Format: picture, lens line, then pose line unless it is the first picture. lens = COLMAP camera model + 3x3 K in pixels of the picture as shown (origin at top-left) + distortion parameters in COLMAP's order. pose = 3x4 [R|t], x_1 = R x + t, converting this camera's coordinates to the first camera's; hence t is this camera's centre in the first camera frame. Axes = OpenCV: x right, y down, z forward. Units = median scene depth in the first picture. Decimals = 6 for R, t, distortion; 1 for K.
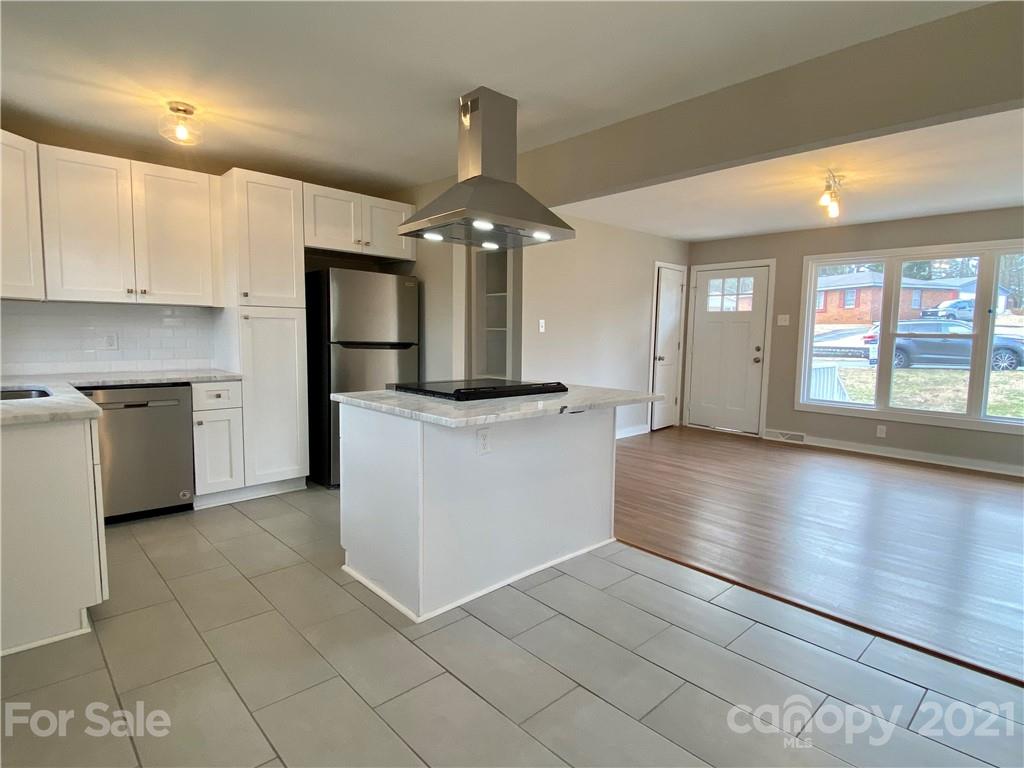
lens RADIAL K [[546.9, 0, 512.0], [0, 546.9, 384.0], [0, 0, 1]] dist [0.039534, -0.040461]
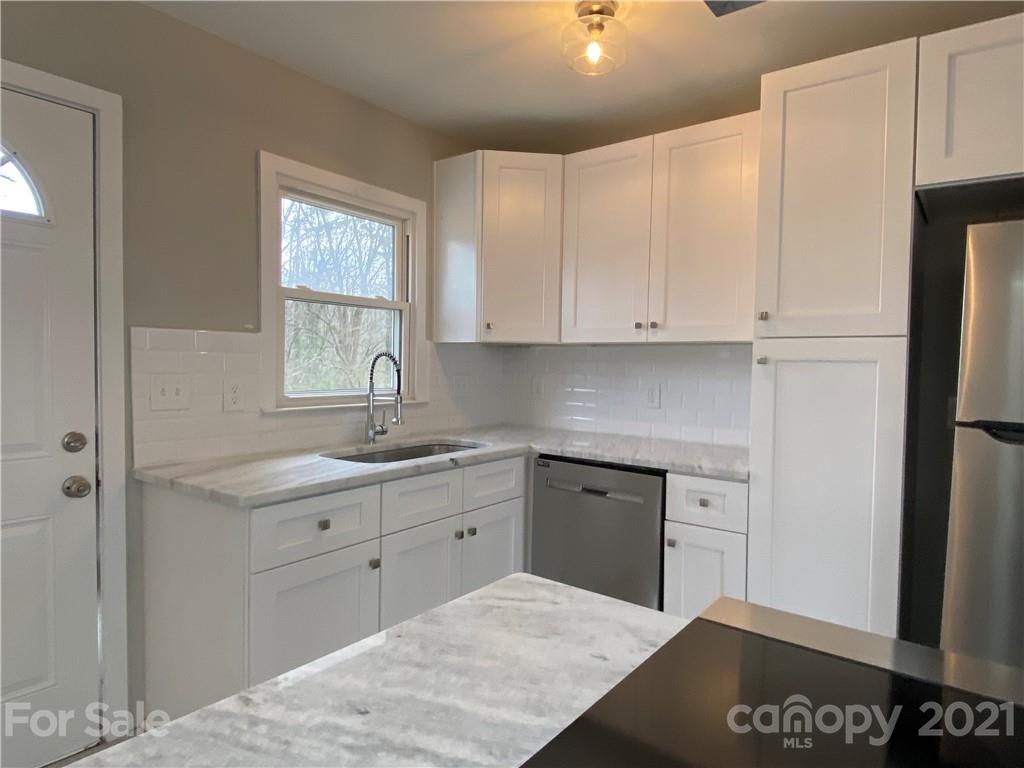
lens RADIAL K [[611.5, 0, 506.9], [0, 611.5, 381.0], [0, 0, 1]] dist [0.088537, -0.103827]
pose [[0.167971, 0.018676, -0.985615, 0.036733], [-0.108382, 0.994109, 0.000366, -0.069085], [0.979816, 0.106761, 0.169005, 0.607904]]
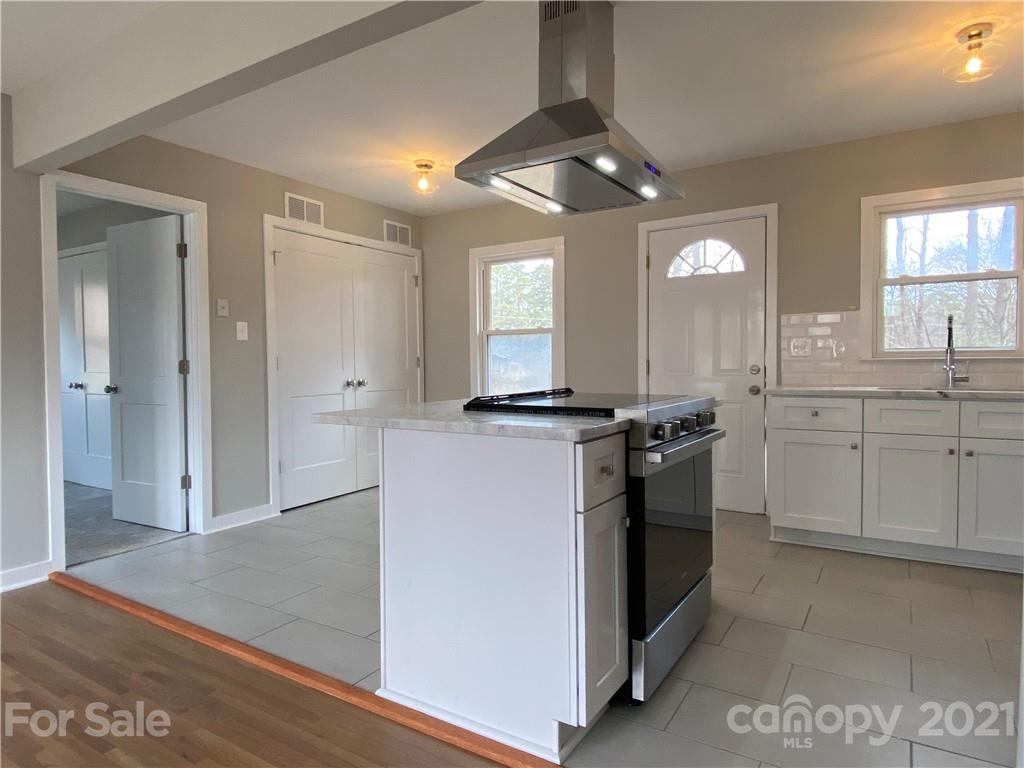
lens RADIAL K [[611.5, 0, 506.9], [0, 611.5, 381.0], [0, 0, 1]] dist [0.088537, -0.103827]
pose [[-0.971469, -0.001419, -0.237162, 0.161525], [-0.030292, 0.992534, 0.118144, -0.078033], [0.235224, 0.121957, -0.964259, 1.261692]]
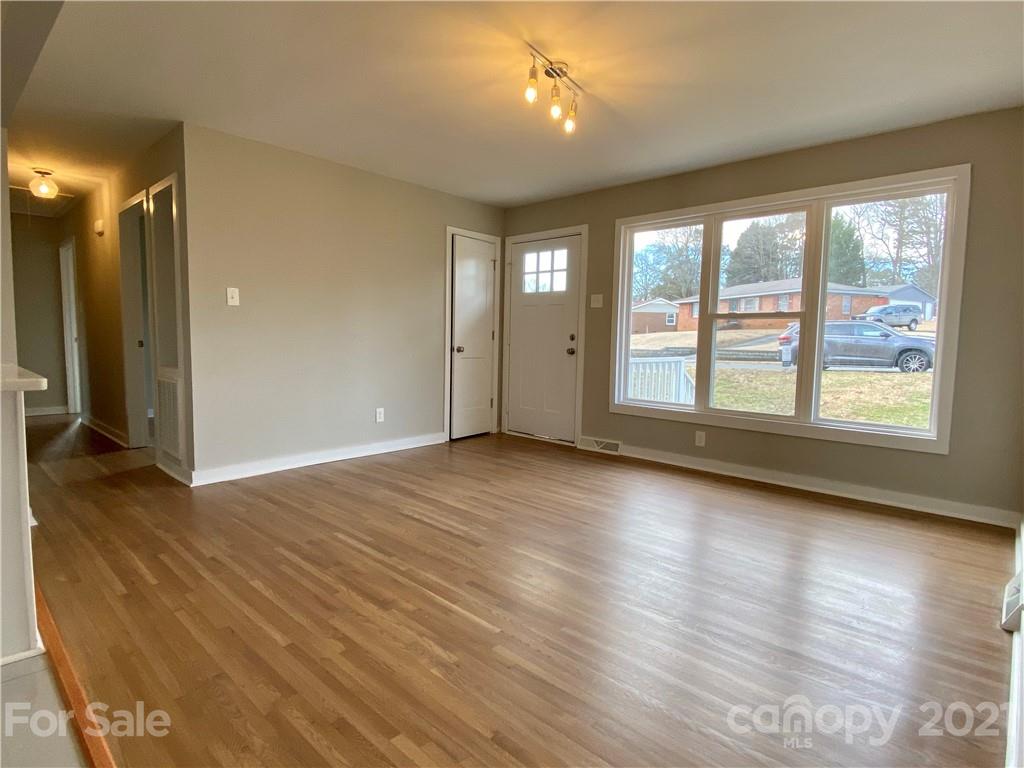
lens RADIAL K [[546.9, 0, 512.0], [0, 546.9, 384.0], [0, 0, 1]] dist [0.039534, -0.040461]
pose [[0.997531, -0.001617, 0.070215, 0.486022], [0.002439, 0.999929, -0.011625, 0.022337], [-0.070191, 0.011768, 0.997464, 0.329653]]
